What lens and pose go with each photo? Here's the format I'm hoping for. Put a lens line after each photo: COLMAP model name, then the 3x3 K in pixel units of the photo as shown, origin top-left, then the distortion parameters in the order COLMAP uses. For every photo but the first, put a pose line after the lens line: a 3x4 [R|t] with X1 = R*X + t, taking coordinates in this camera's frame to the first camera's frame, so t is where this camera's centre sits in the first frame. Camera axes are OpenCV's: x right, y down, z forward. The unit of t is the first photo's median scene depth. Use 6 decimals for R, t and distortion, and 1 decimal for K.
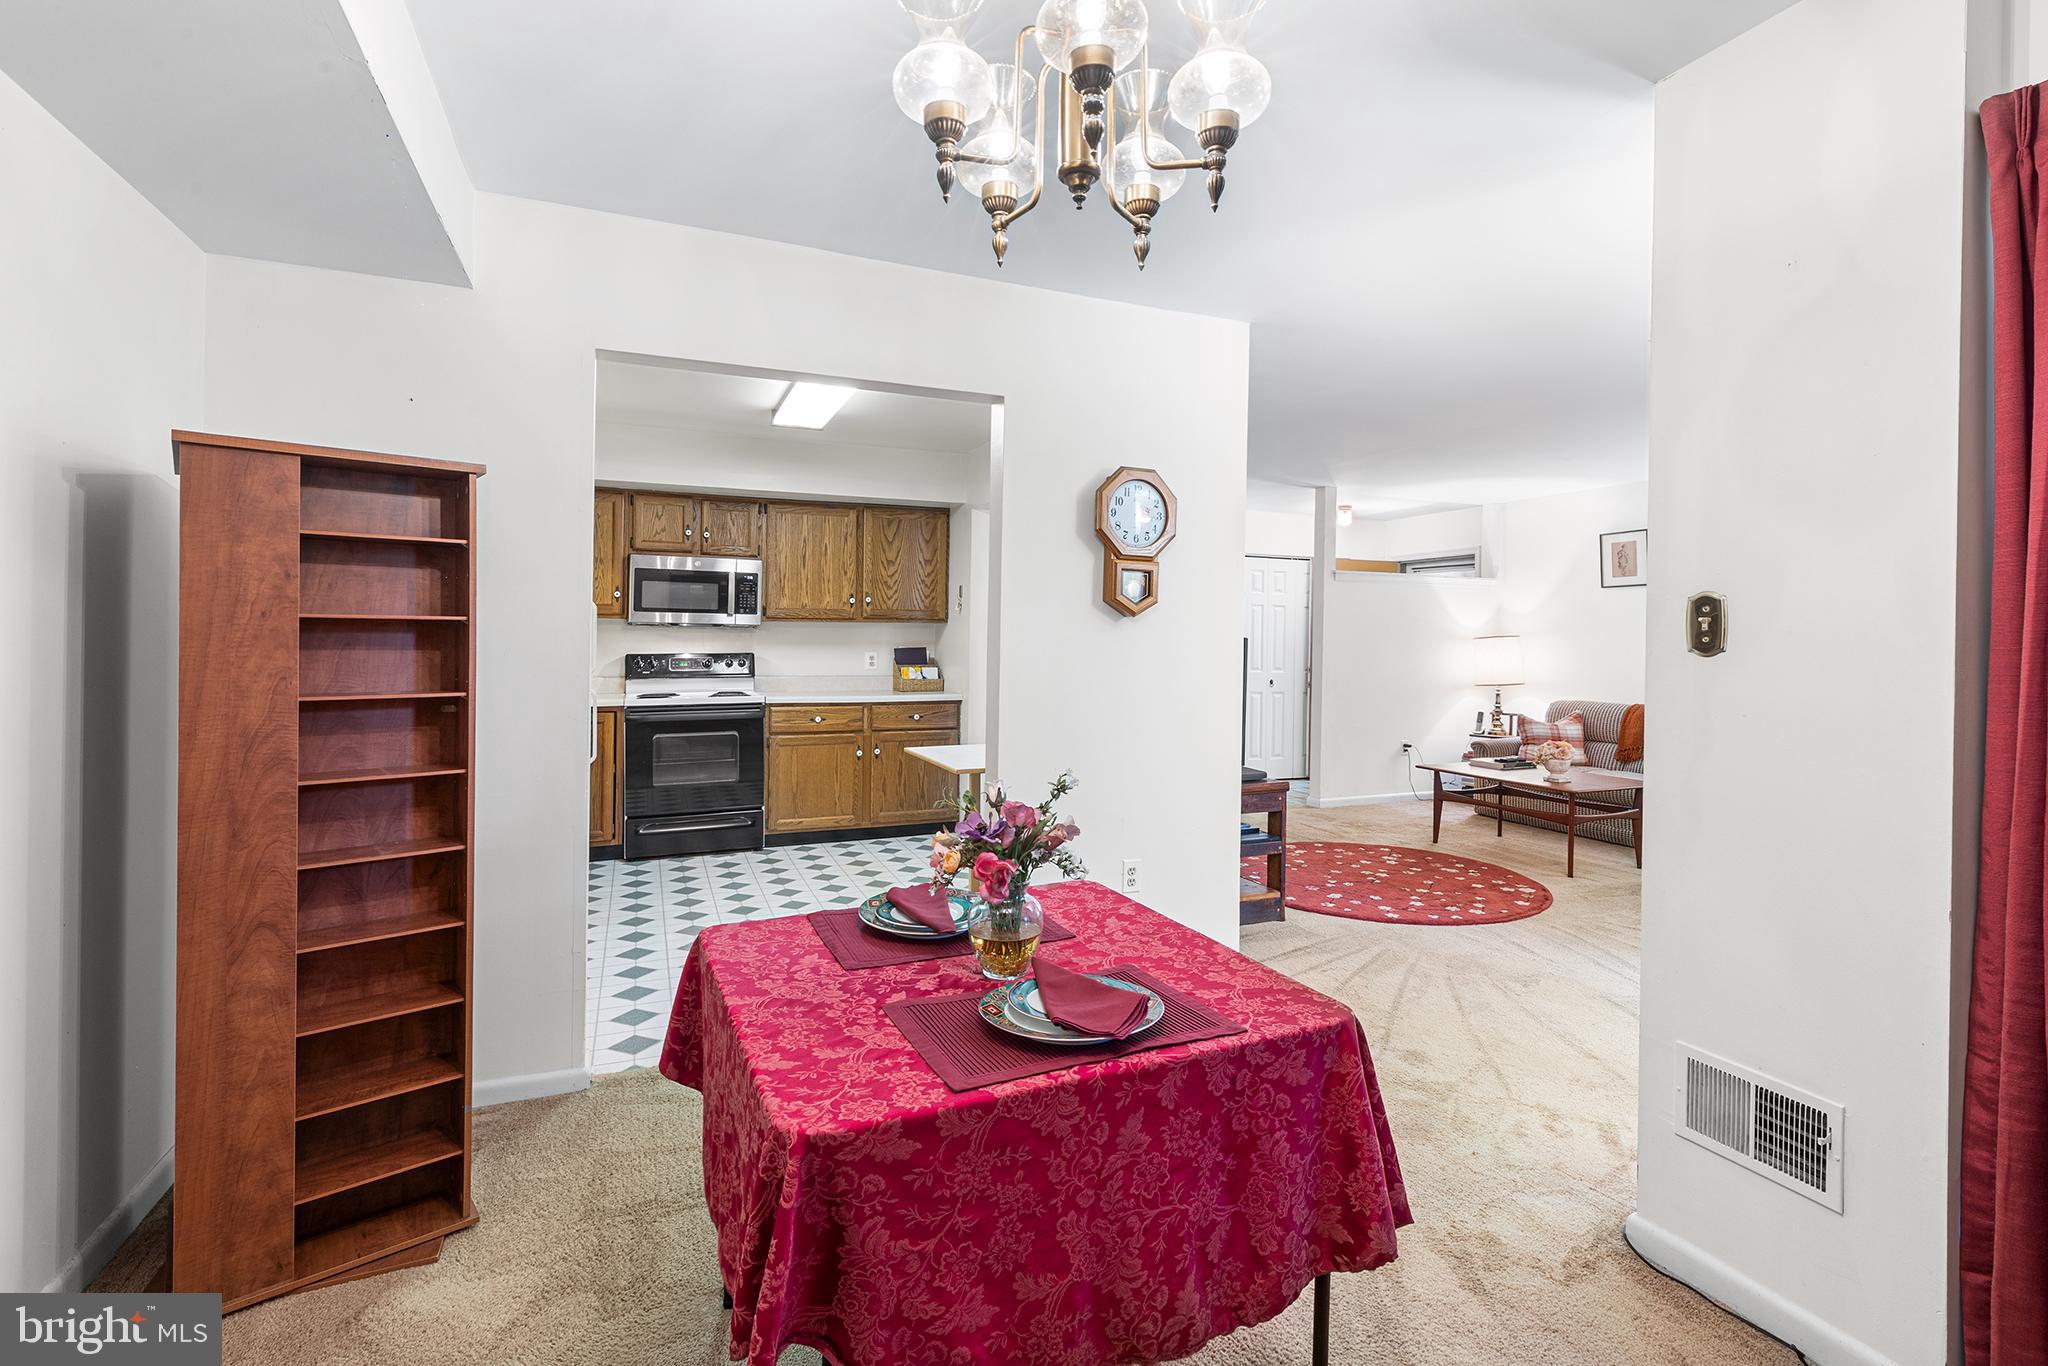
lens RADIAL K [[936.8, 0, 1031.7], [0, 936.8, 638.8], [0, 0, 1]] dist [0.001435, -0.000217]
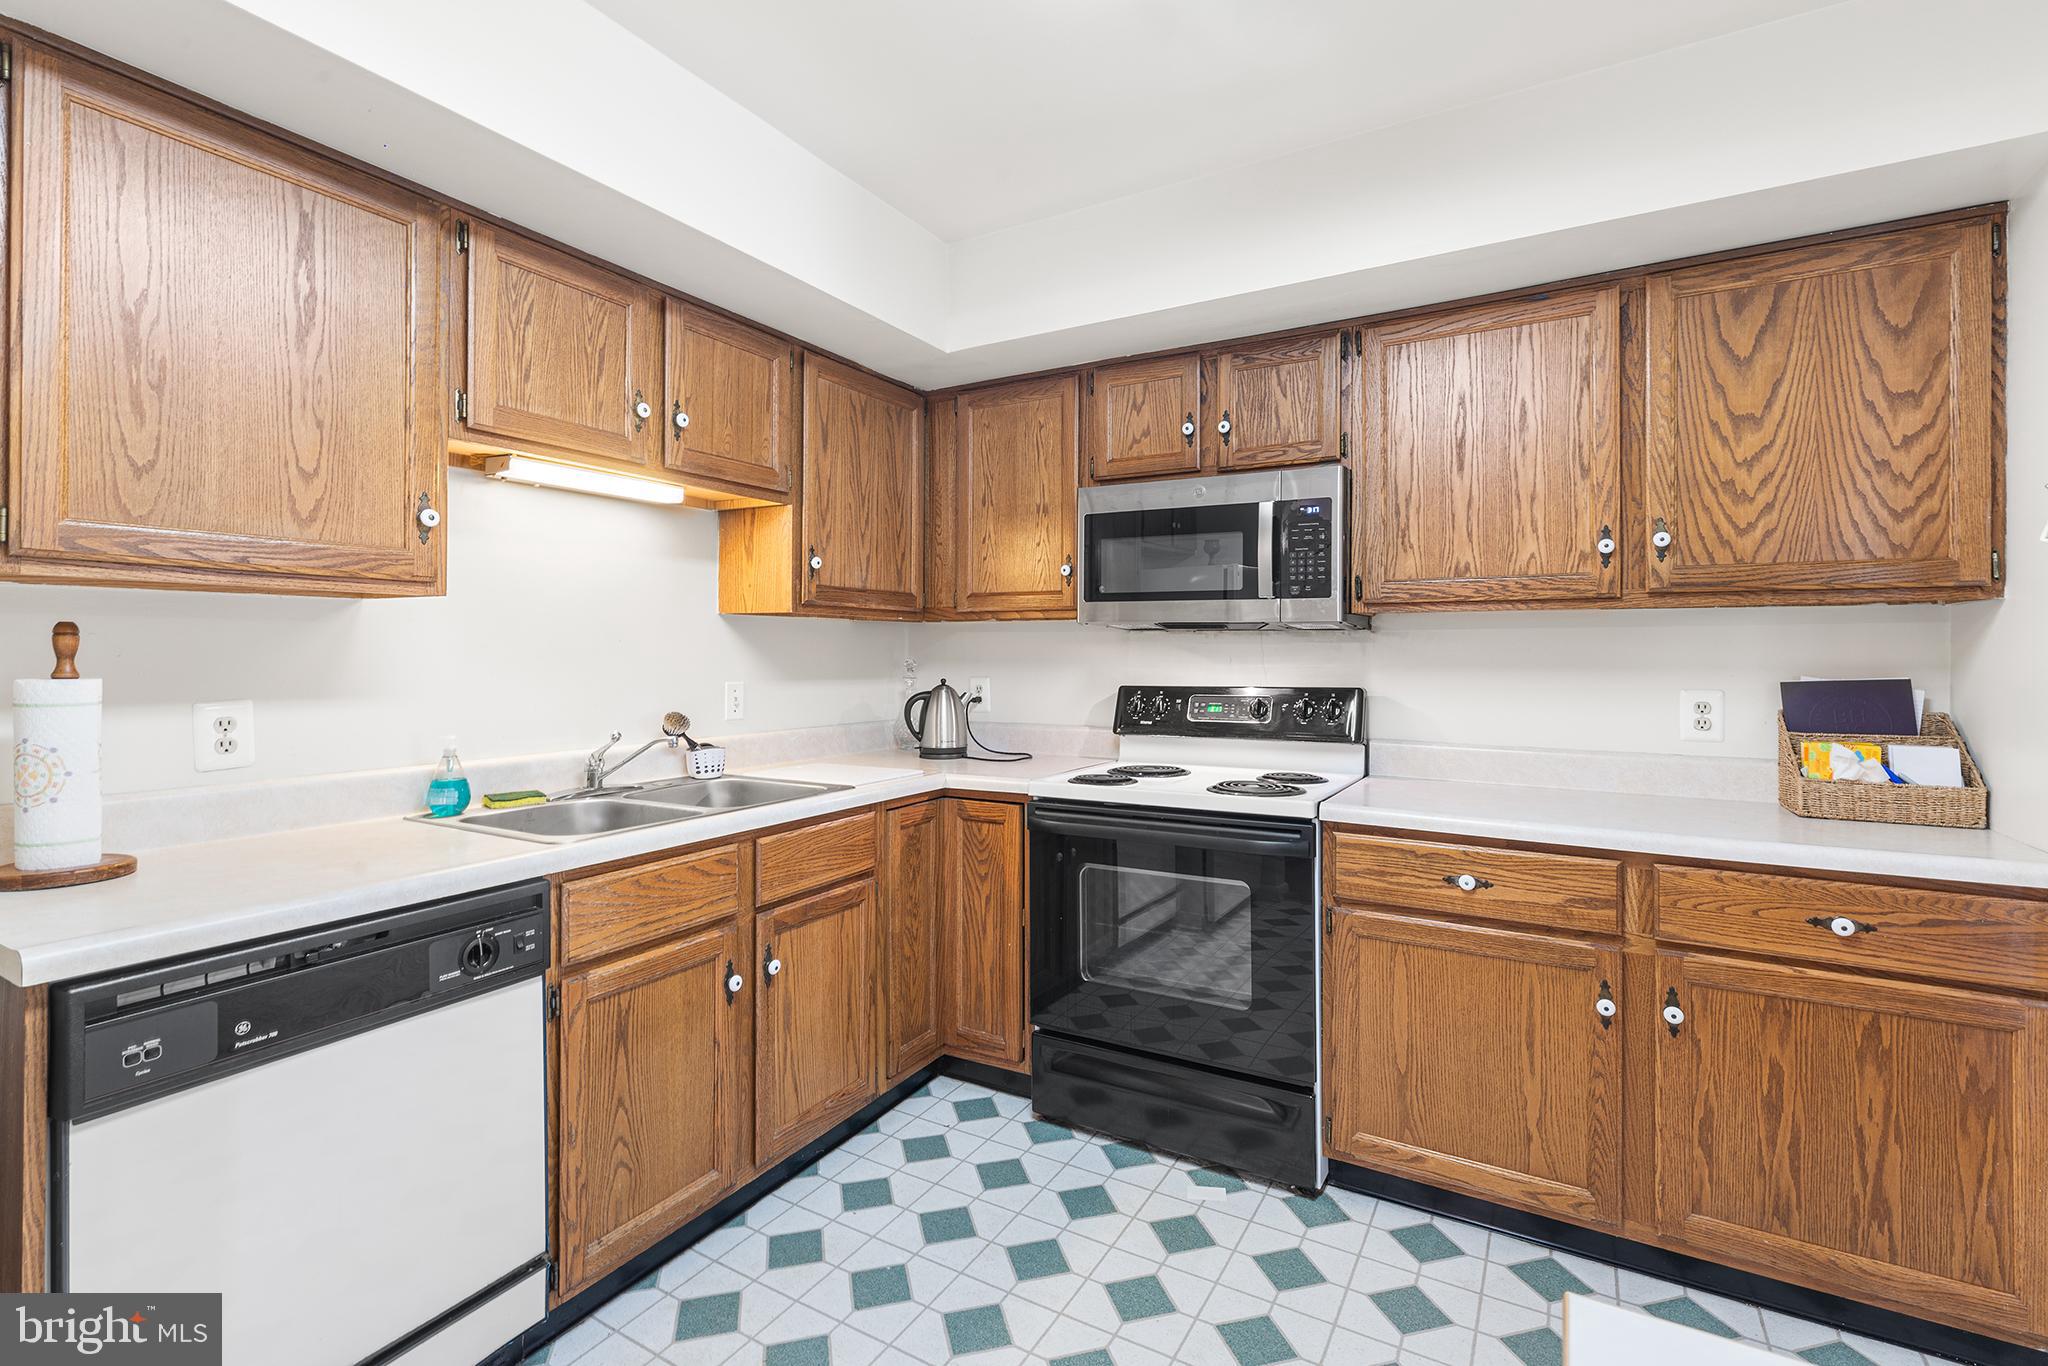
lens RADIAL K [[924.5, 0, 1025.5], [0, 924.5, 644.4], [0, 0, 1]] dist [0.001405, -0.000856]
pose [[0.599821, -0.015825, -0.799977, -0.045722], [0.002104, 0.999832, -0.018202, 0.002298], [0.800131, 0.009235, 0.599754, 0.628733]]
